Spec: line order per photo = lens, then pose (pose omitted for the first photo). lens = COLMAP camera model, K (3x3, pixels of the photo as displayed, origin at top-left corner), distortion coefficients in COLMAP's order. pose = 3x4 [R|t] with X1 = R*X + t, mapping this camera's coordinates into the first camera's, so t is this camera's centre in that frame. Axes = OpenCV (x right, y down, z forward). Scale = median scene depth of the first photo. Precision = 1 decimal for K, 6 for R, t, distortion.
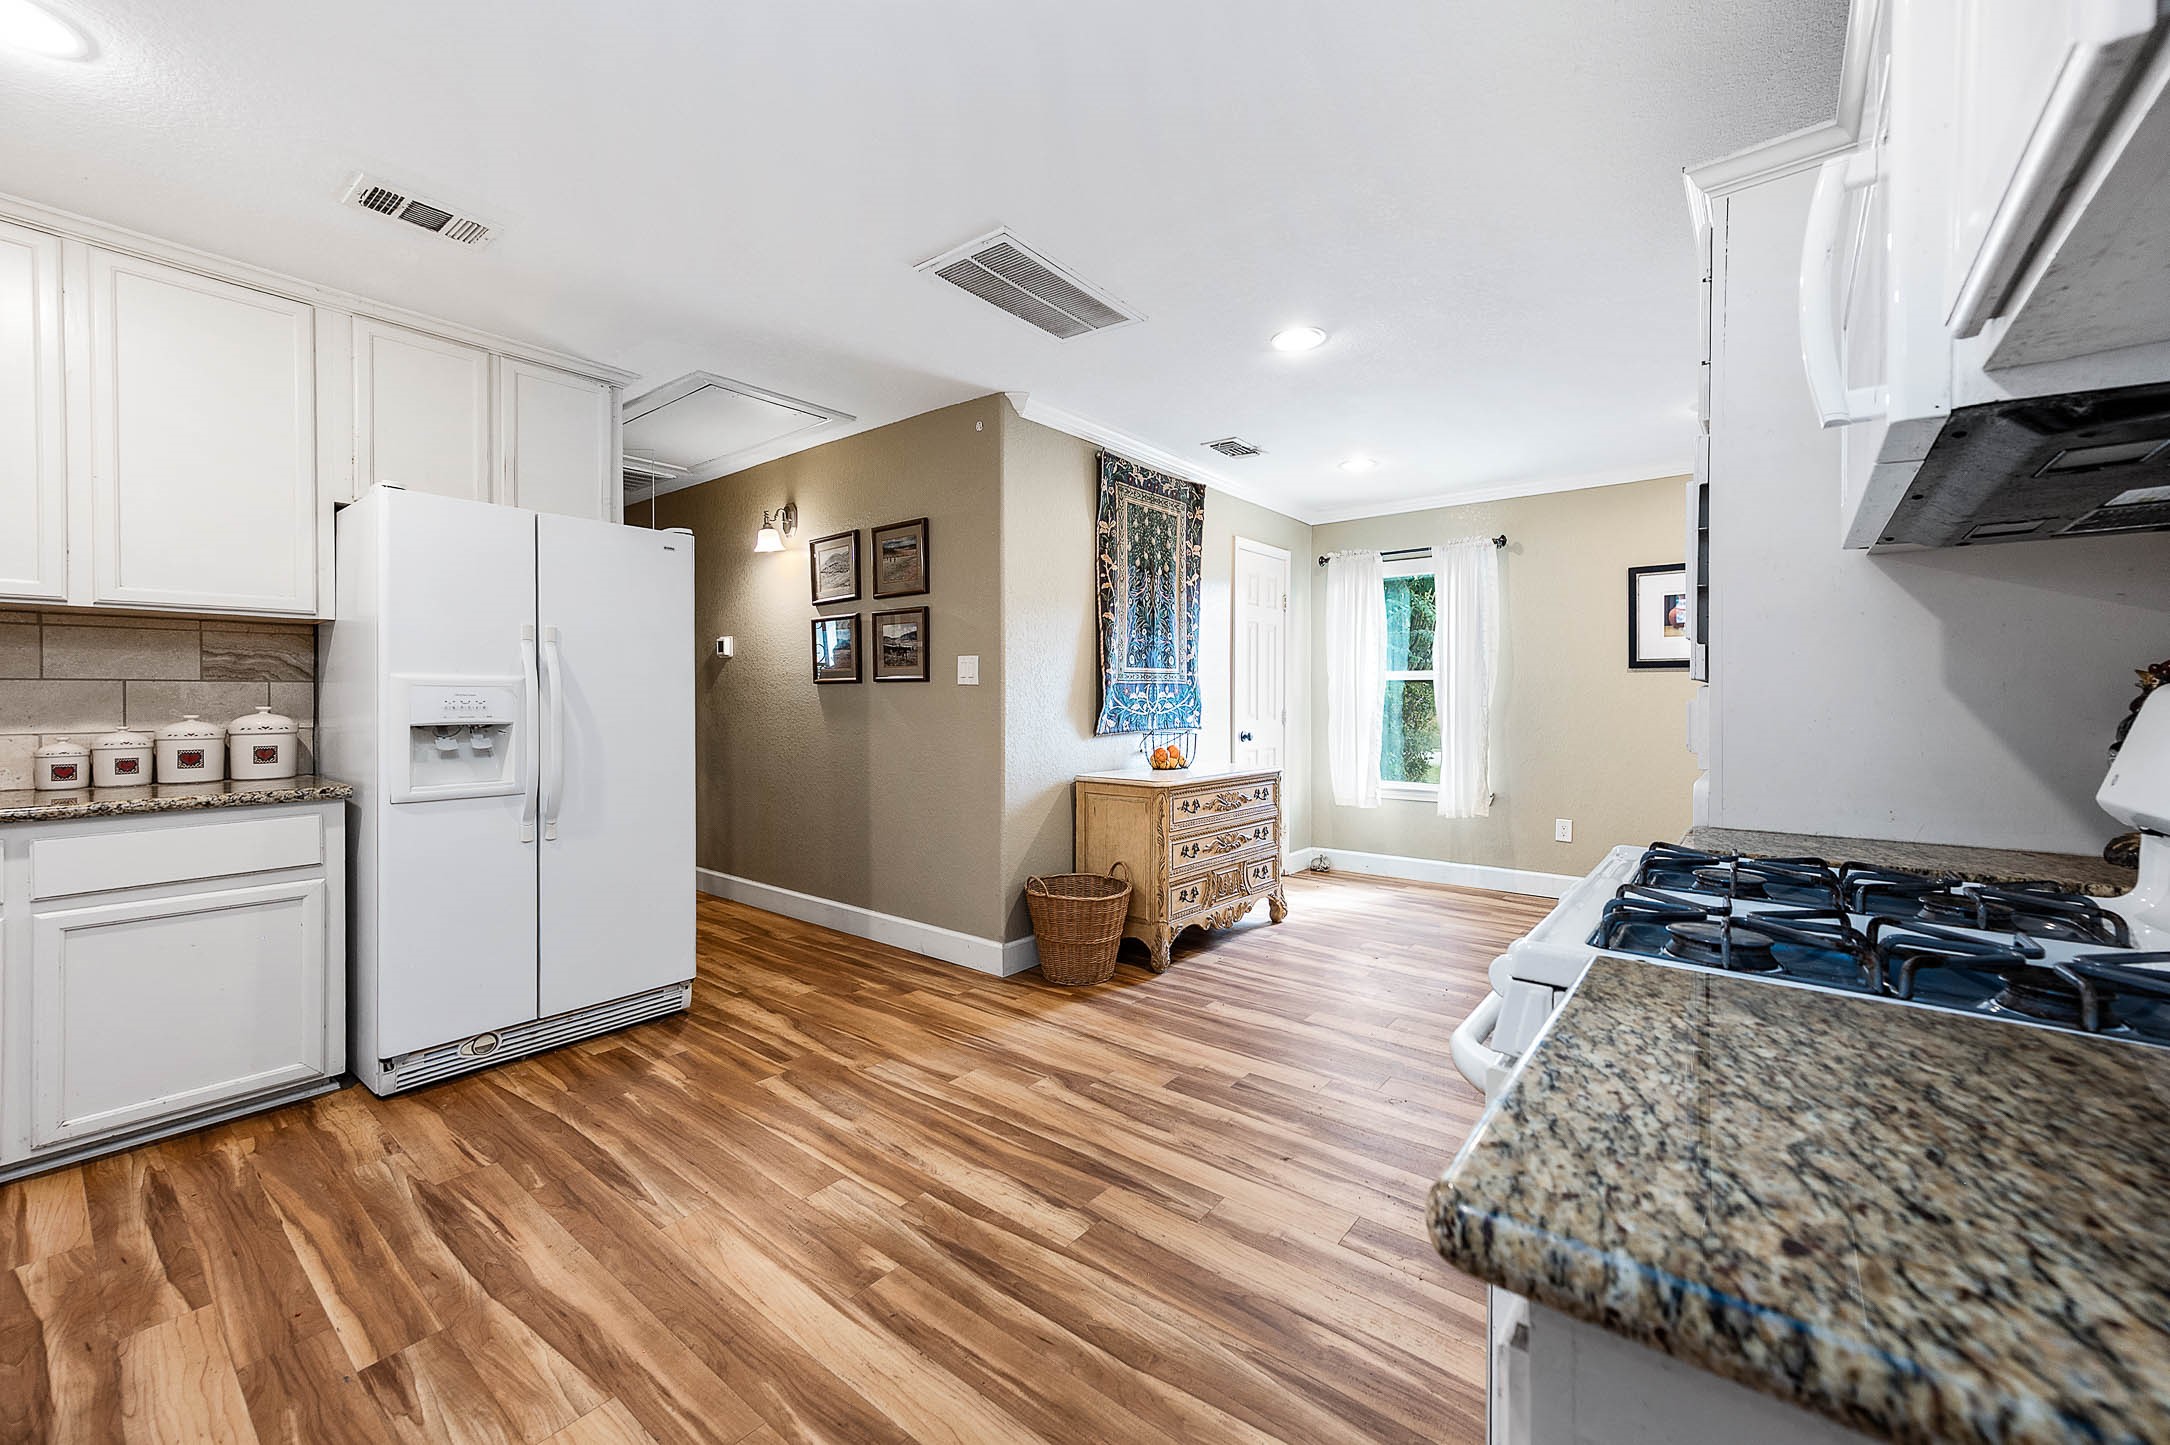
lens RADIAL K [[854.3, 0, 1079.8], [0, 854.3, 701.5], [0, 0, 1]] dist [0.006361, -0.000444]
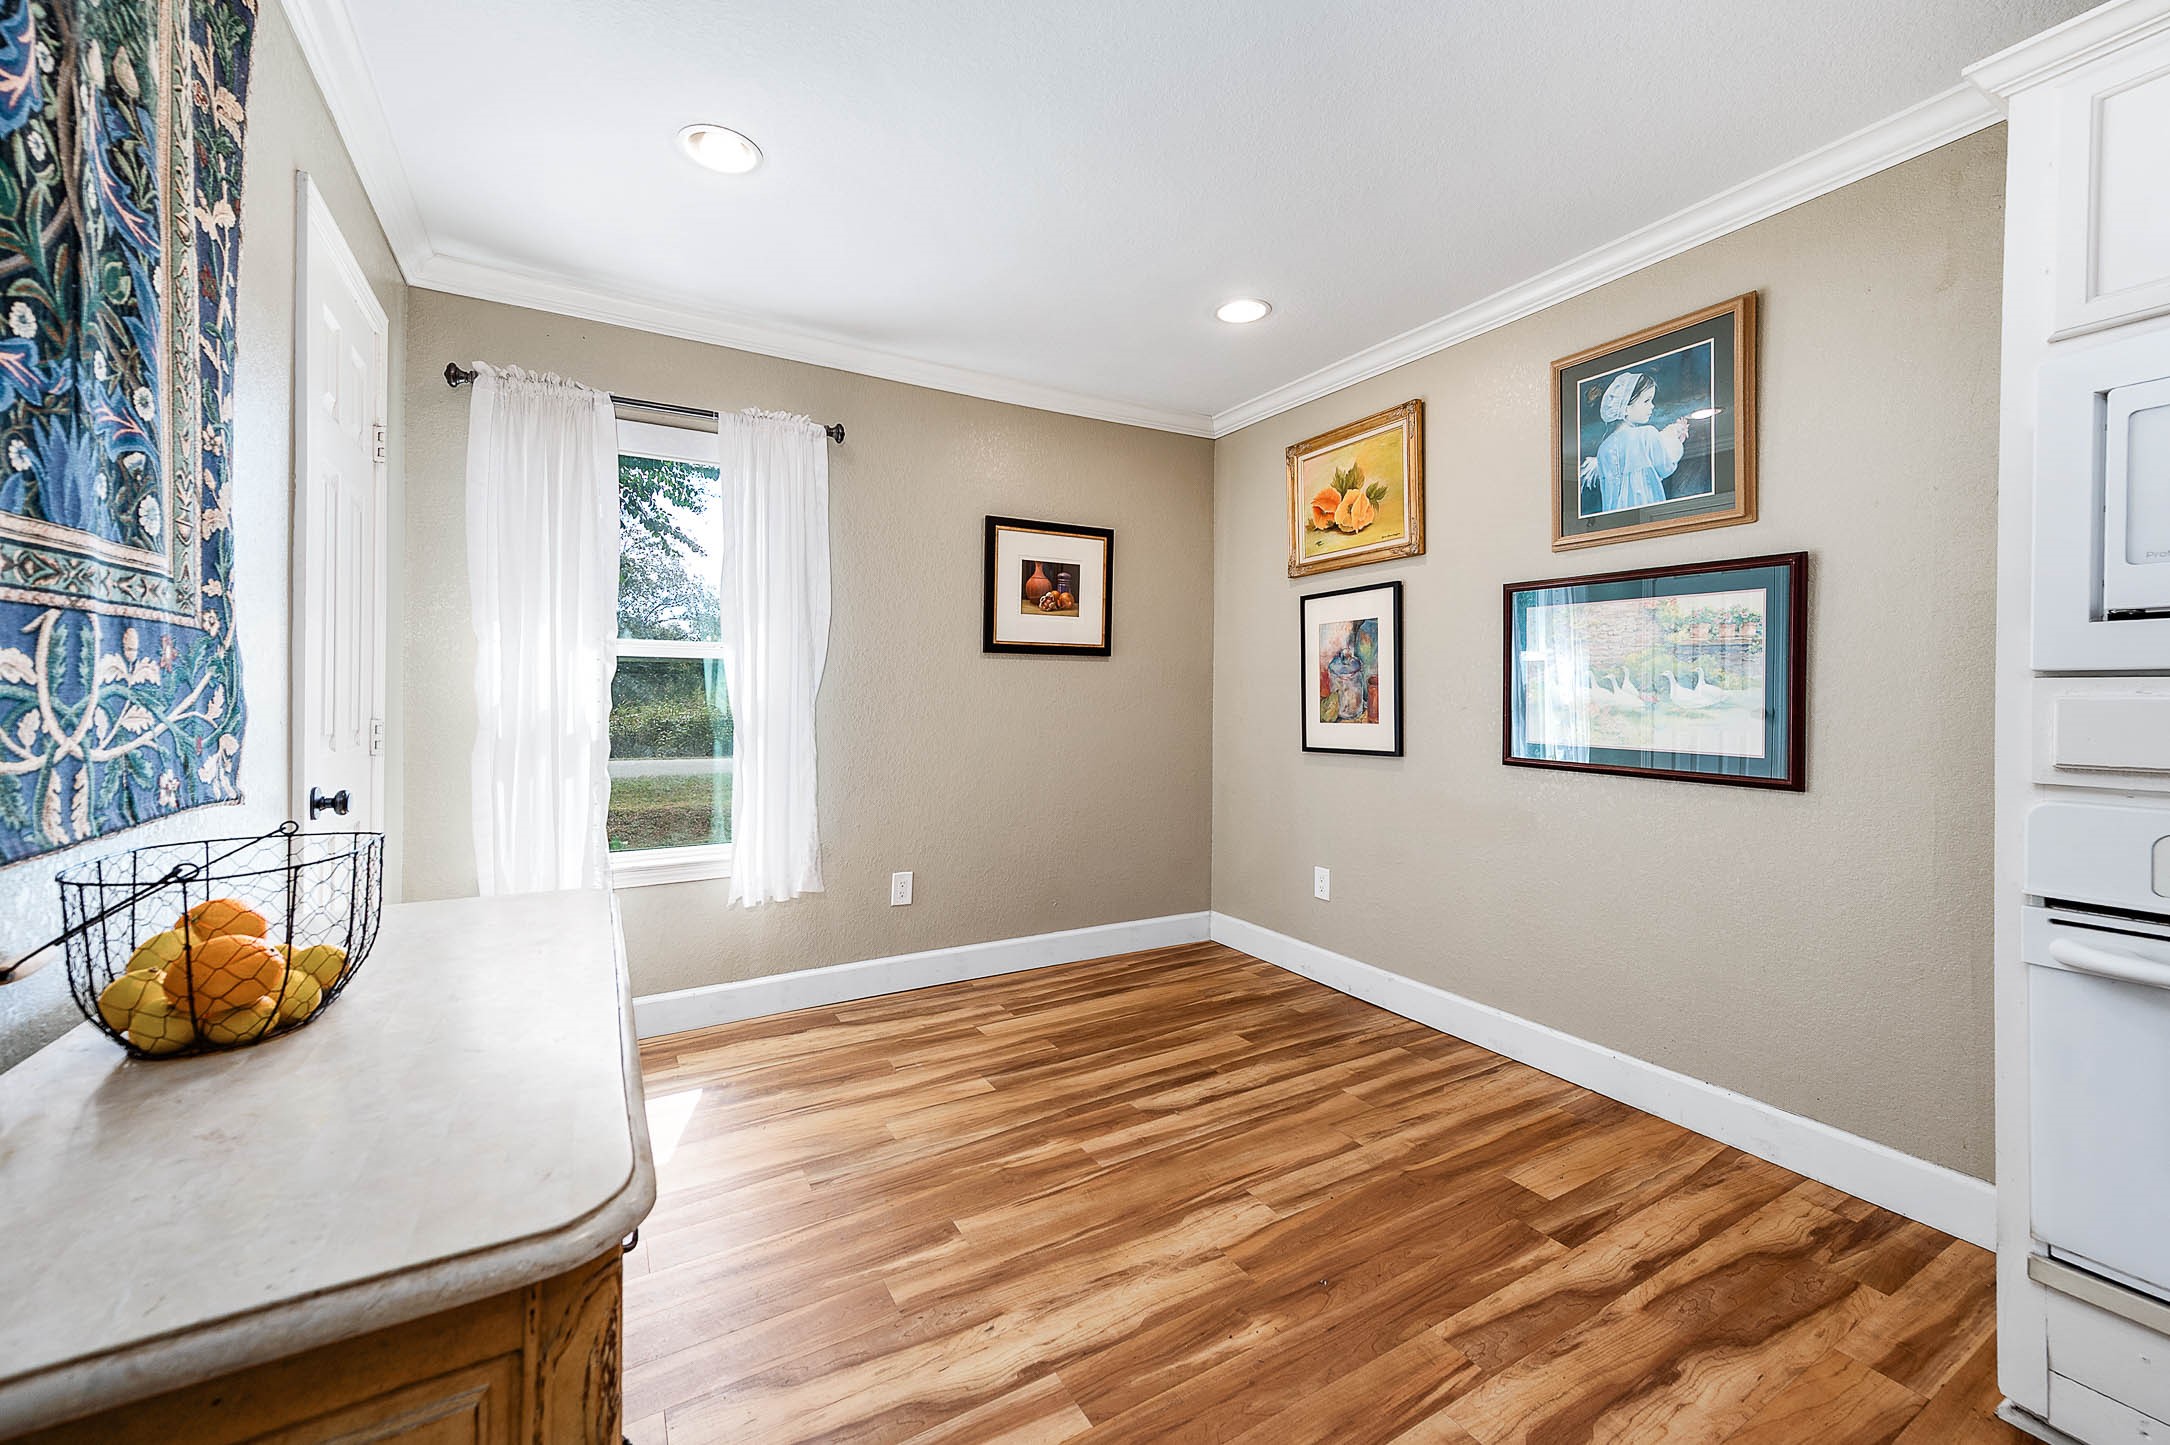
lens RADIAL K [[854.3, 0, 1077.4], [0, 854.3, 703.5], [0, 0, 1]] dist [0.006361, -0.000444]
pose [[0.358644, -0.007151, 0.933447, -0.026499], [0.000303, 0.999971, 0.007544, -0.001086], [-0.933474, -0.002423, 0.358636, 1.198061]]
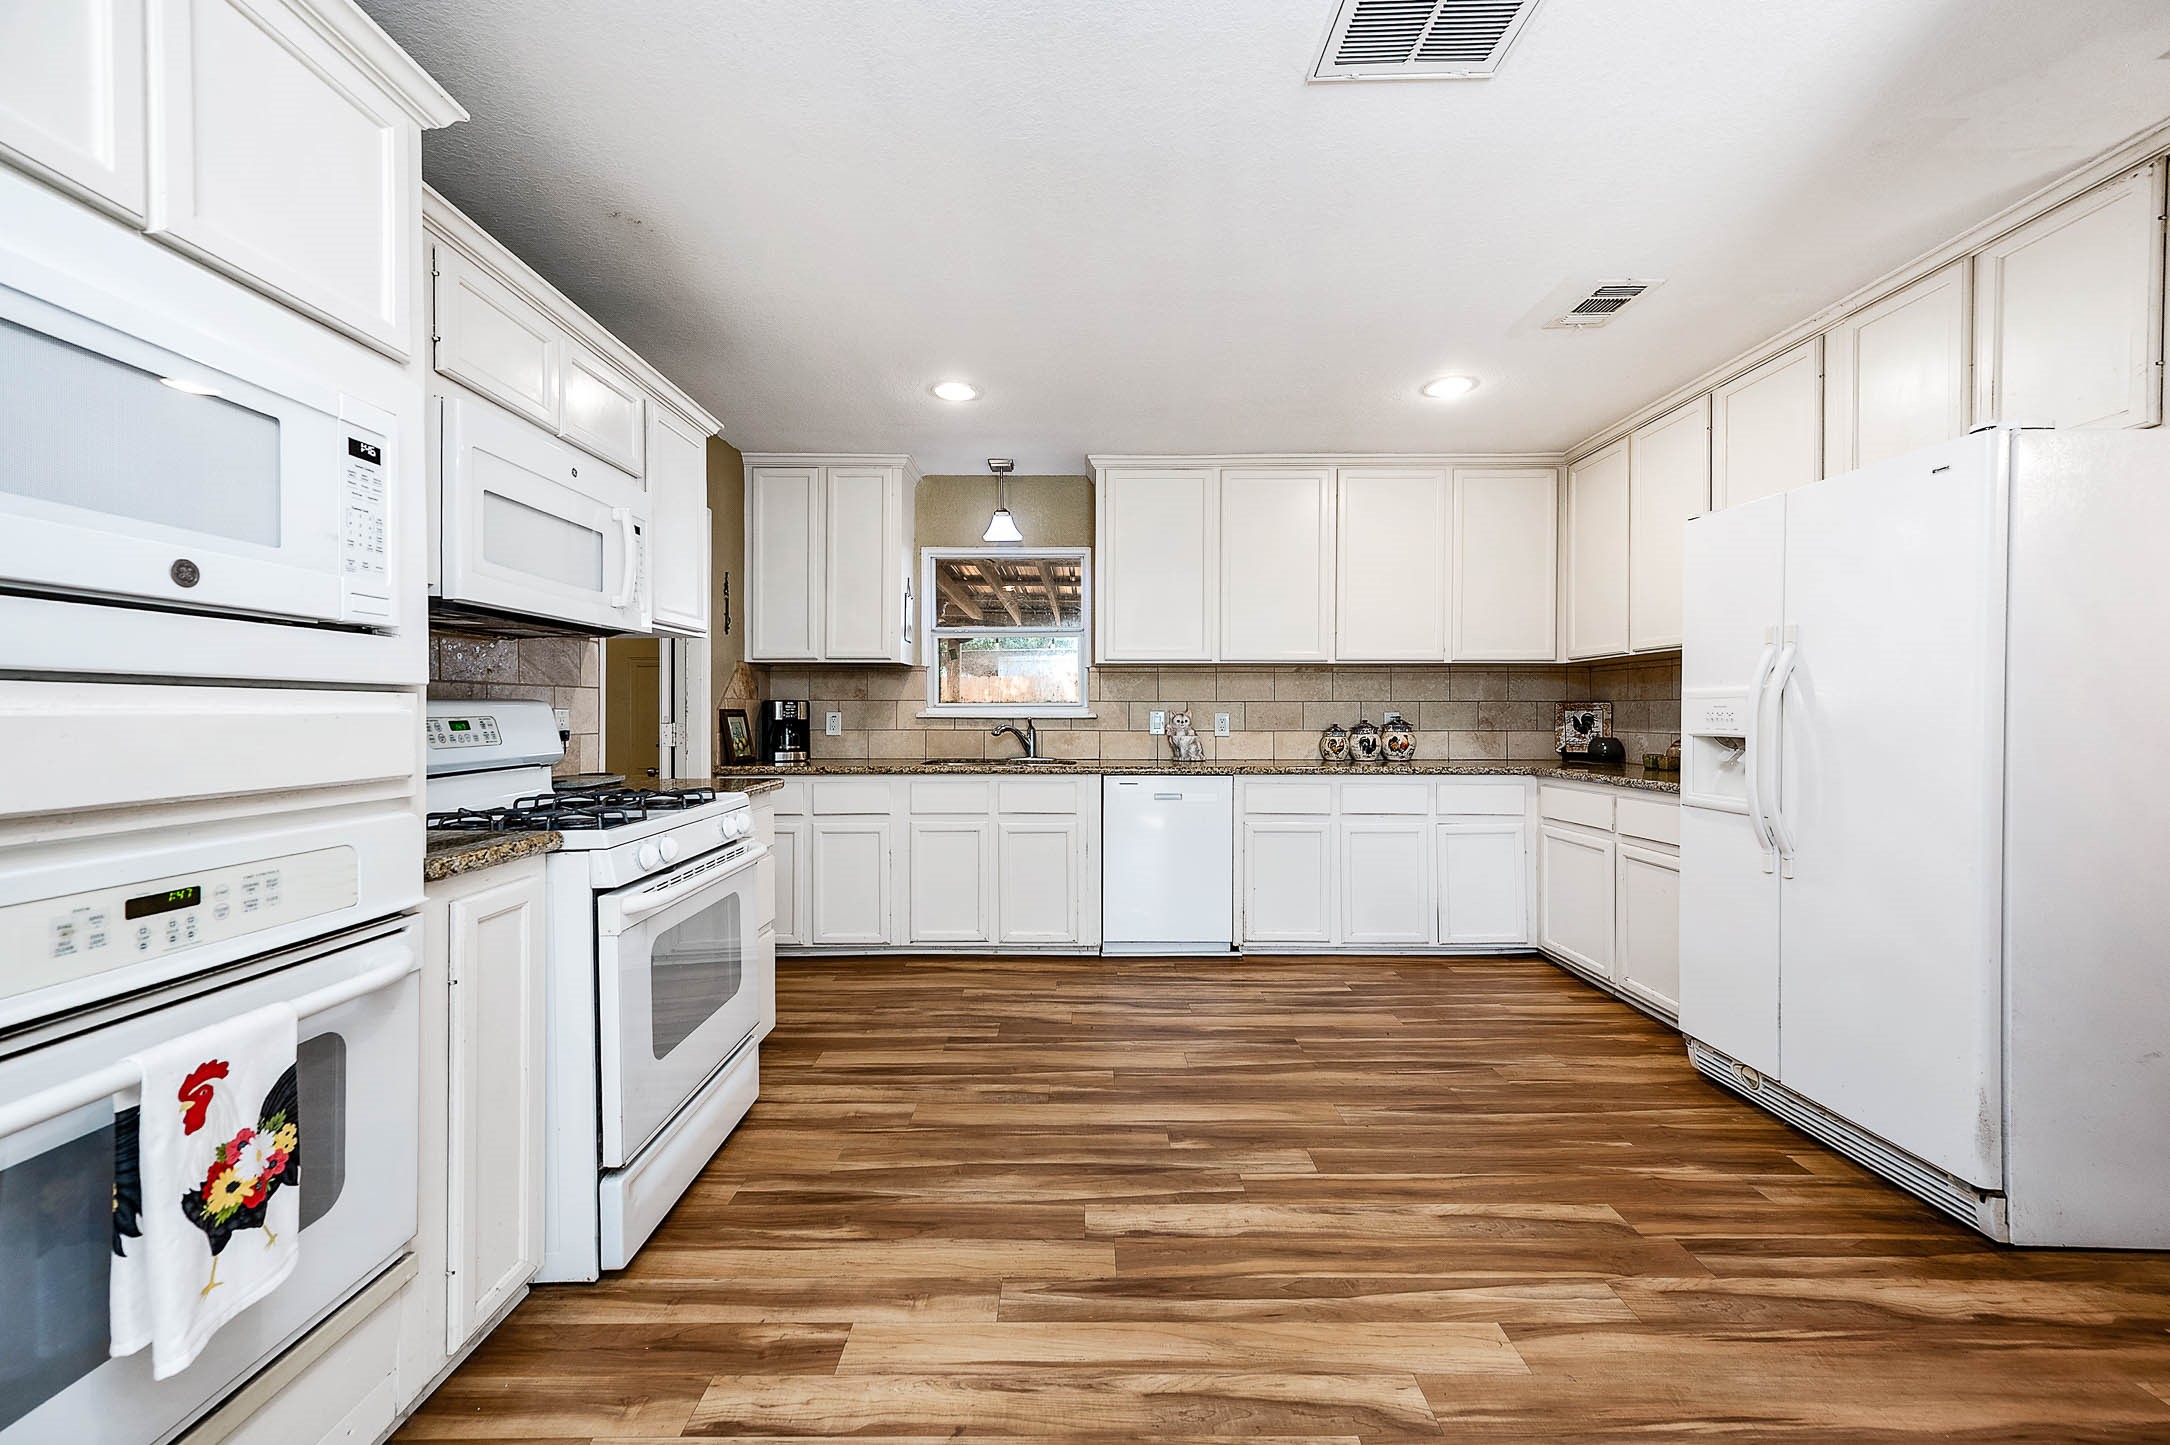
lens RADIAL K [[854.3, 0, 1085.7], [0, 854.3, 712.2], [0, 0, 1]] dist [0.006361, -0.000444]
pose [[-0.773833, 0.002484, -0.633385, 0.474245], [-0.001436, 0.999983, 0.005676, -0.003997], [0.633389, 0.005302, -0.773816, 1.288881]]
